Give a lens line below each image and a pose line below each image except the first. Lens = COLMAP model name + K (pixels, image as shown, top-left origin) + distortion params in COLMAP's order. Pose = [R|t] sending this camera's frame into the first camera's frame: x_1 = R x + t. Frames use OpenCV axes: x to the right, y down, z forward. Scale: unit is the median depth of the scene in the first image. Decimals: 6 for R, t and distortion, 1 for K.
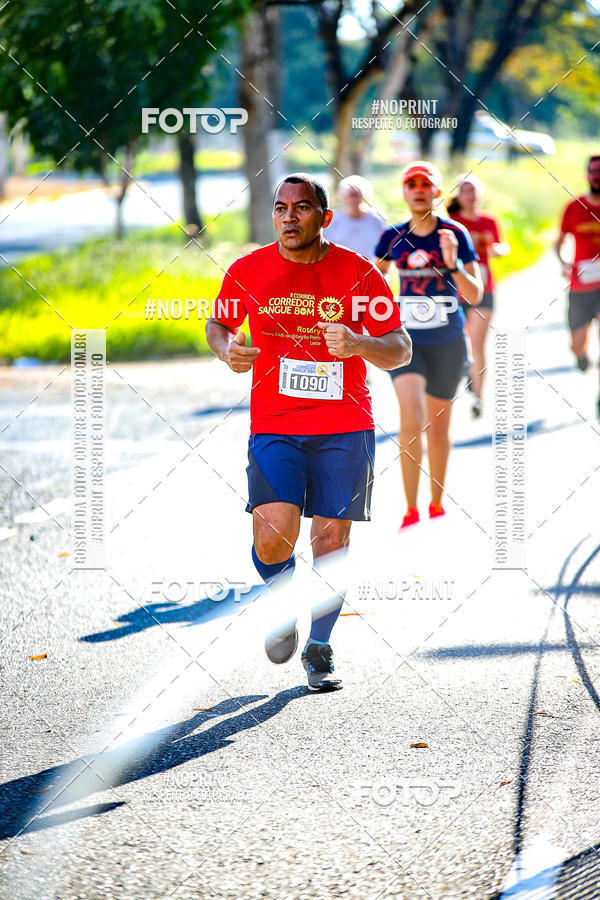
lens RADIAL K [[4946.6, 0, 270.4], [0, 4946.6, 507.2], [0, 0, 1]] dist [0.881196, 68.724675]
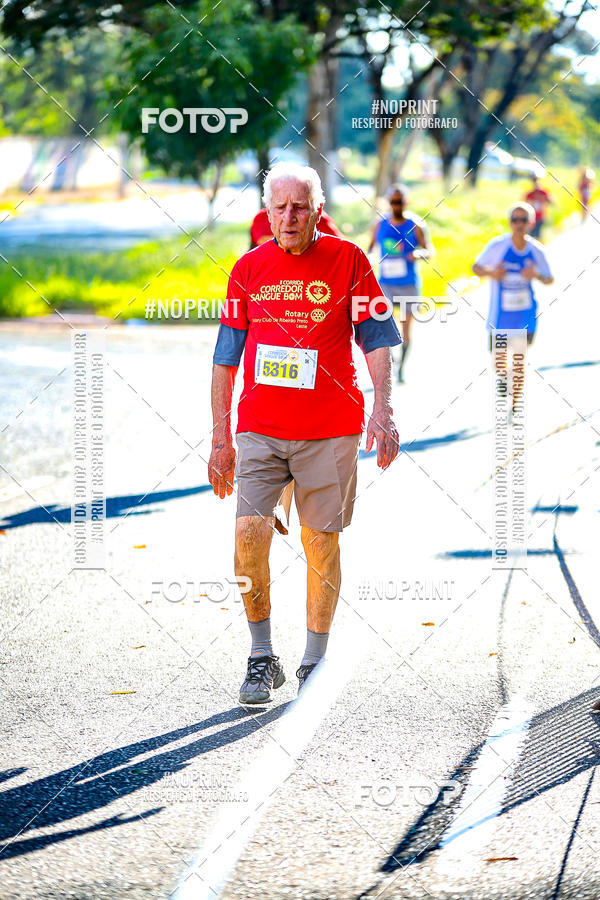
lens RADIAL K [[5605.1, 0, 271.4], [0, 5605.1, 448.9], [0, 0, 1]] dist [2.241651, 4.528823]
pose [[0.999310, 0.035630, 0.010527, -0.027864], [-0.035492, 0.999286, -0.012949, 0.022059], [-0.010981, 0.012567, 0.999861, -0.480628]]
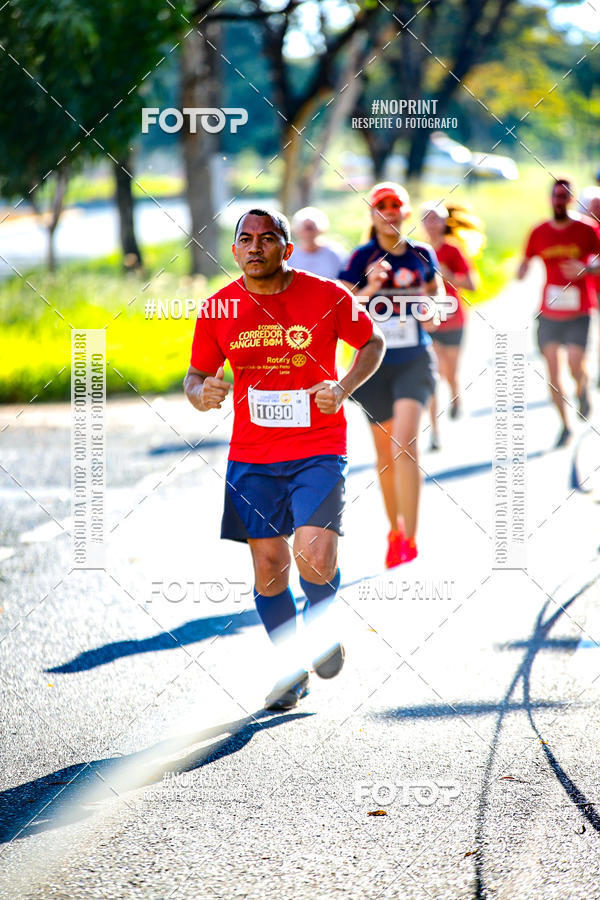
lens RADIAL K [[4946.6, 0, 270.4], [0, 4946.6, 507.2], [0, 0, 1]] dist [0.881196, 68.724675]
pose [[0.999950, -0.007191, 0.006929, 0.003858], [0.007233, 0.999956, -0.006017, -0.003820], [-0.006885, 0.006067, 0.999958, 0.068090]]
